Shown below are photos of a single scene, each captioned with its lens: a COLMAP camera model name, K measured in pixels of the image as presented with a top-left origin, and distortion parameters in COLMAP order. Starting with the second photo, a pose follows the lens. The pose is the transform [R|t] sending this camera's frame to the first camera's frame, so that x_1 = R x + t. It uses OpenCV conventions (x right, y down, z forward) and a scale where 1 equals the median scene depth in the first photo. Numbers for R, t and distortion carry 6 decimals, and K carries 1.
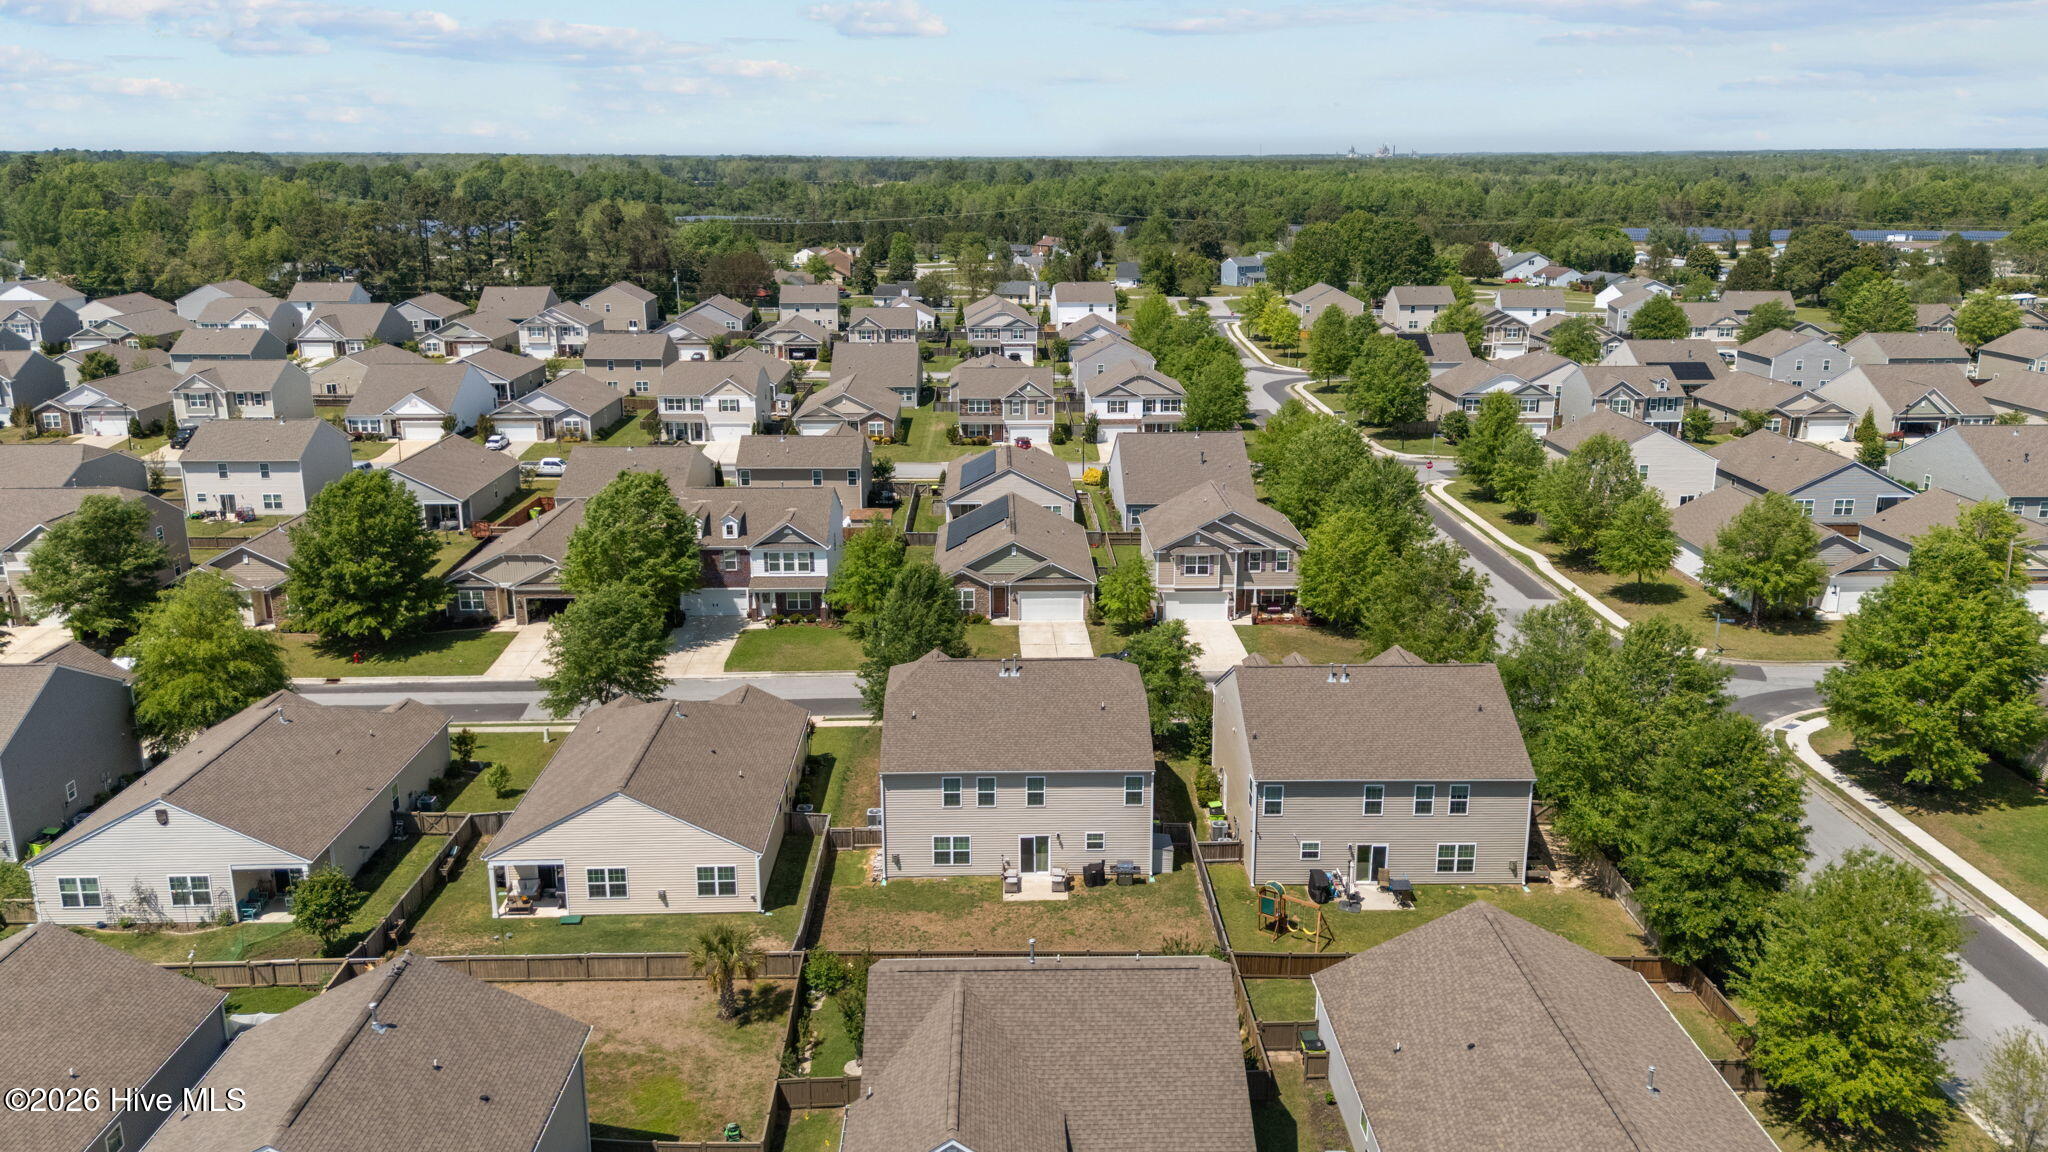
lens RADIAL K [[1549.3, 0, 1028.4], [0, 1549.3, 573.7], [0, 0, 1]] dist [0.110797, -0.143842]
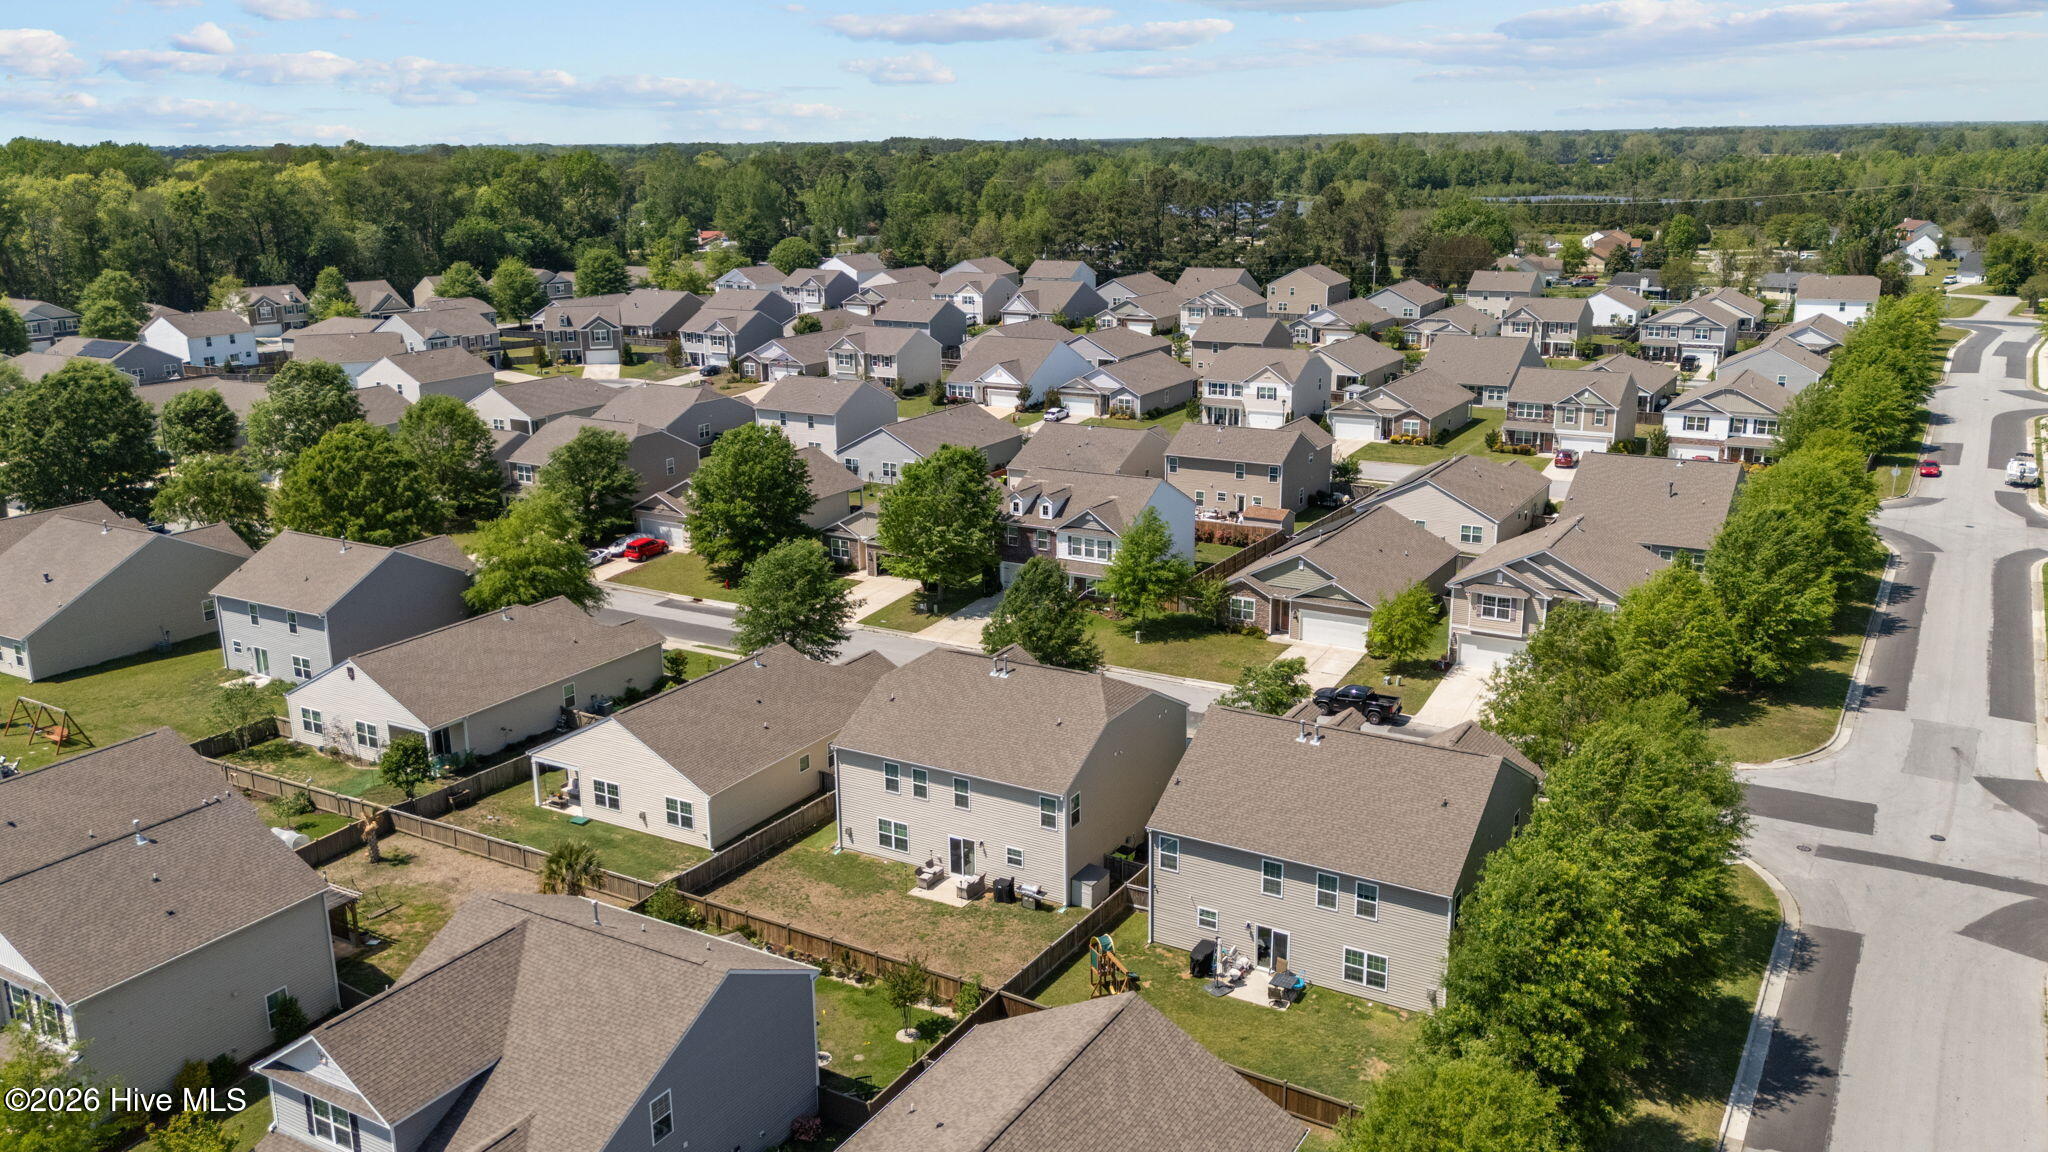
lens RADIAL K [[1586.7, 0, 1023.2], [0, 1586.7, 596.2], [0, 0, 1]] dist [0.116561, -0.145499]
pose [[0.849081, 0.134835, -0.510765, 0.338034], [-0.124657, 0.990712, 0.054308, -0.027064], [0.513344, 0.017559, 0.858003, 0.097978]]
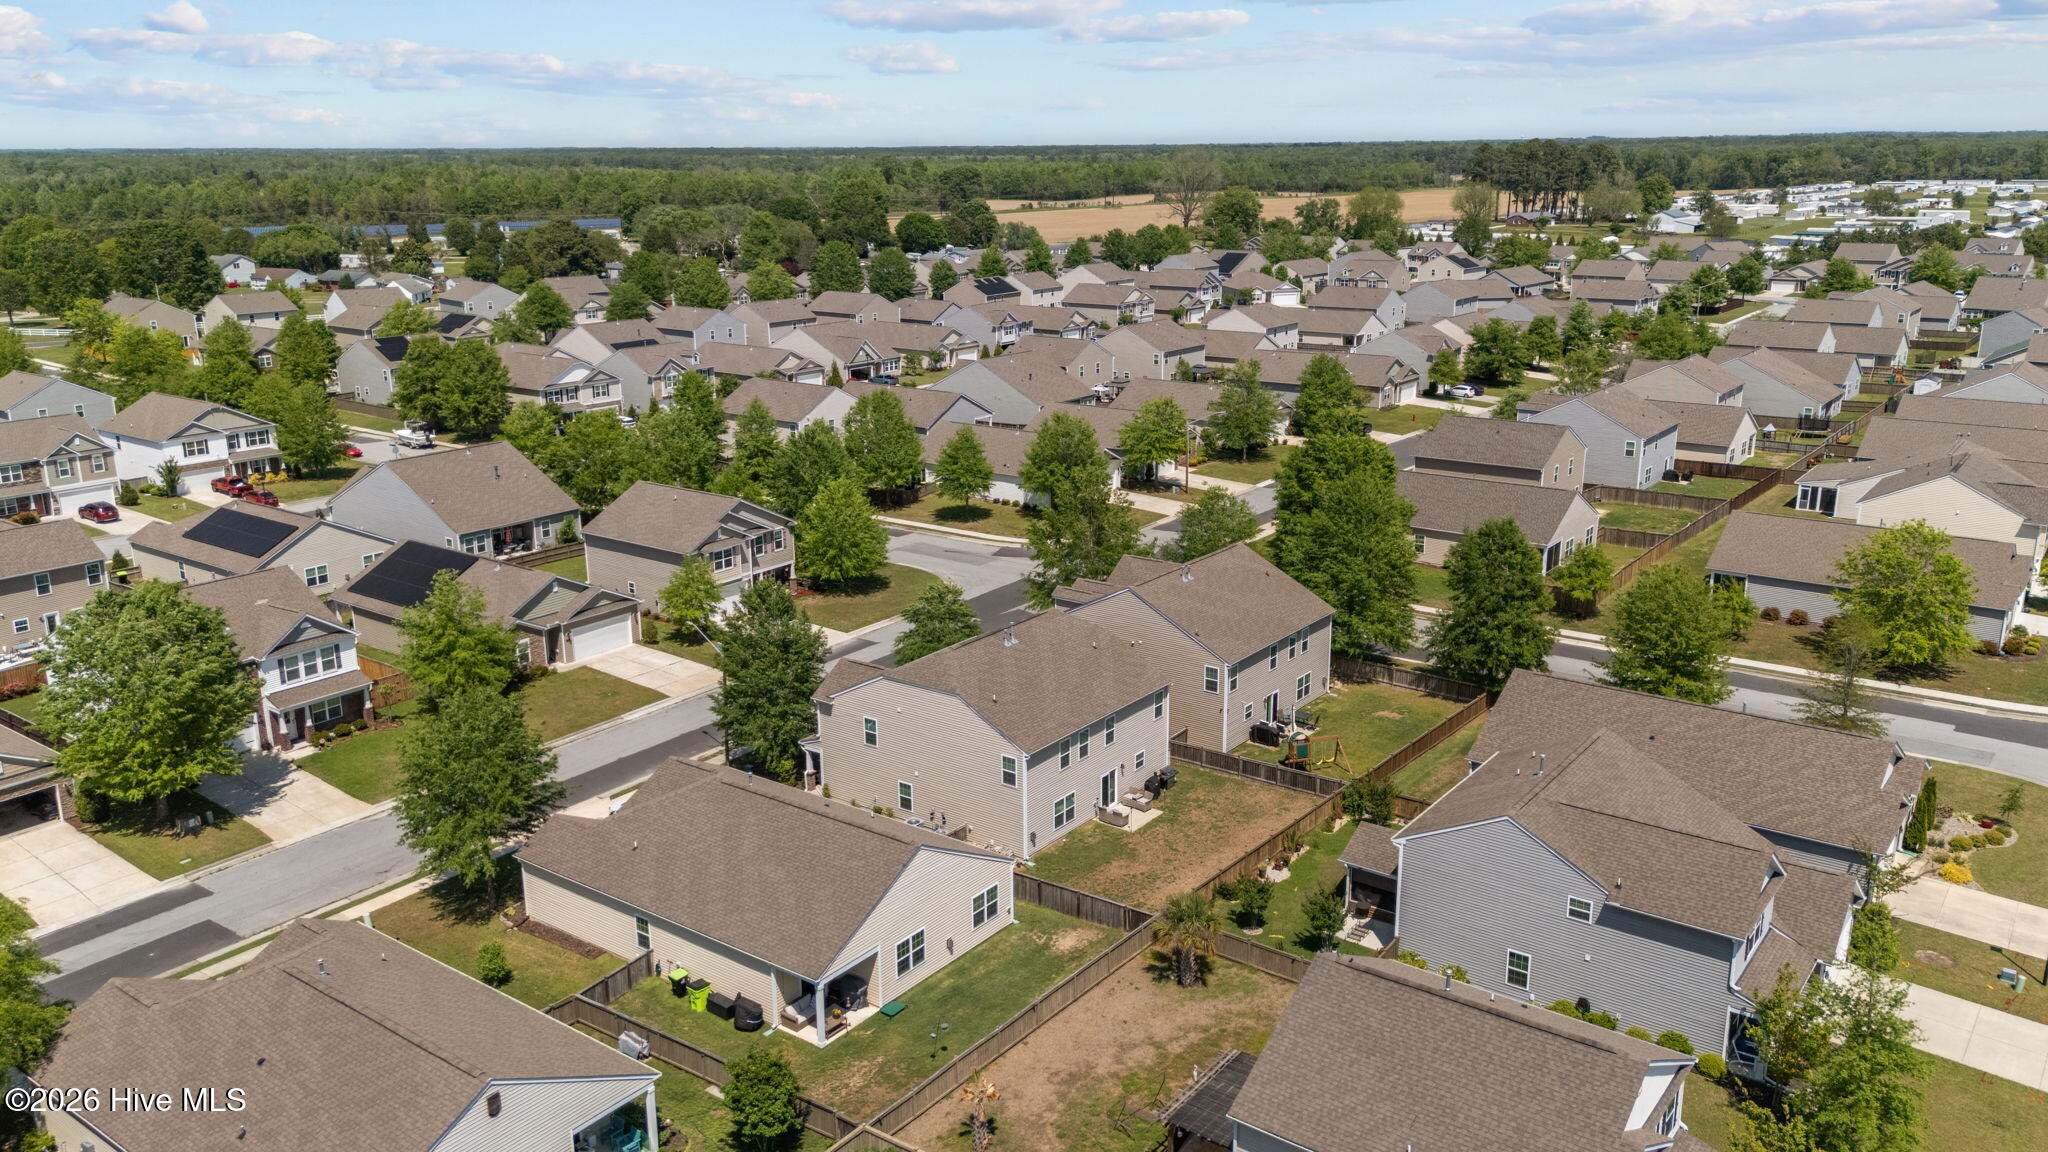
lens RADIAL K [[1549.3, 0, 1028.4], [0, 1549.3, 573.7], [0, 0, 1]] dist [0.110797, -0.143842]
pose [[0.615395, -0.211458, 0.759325, -0.523576], [0.210847, 0.972399, 0.099915, -0.054424], [-0.759495, 0.098614, 0.642995, 0.213144]]
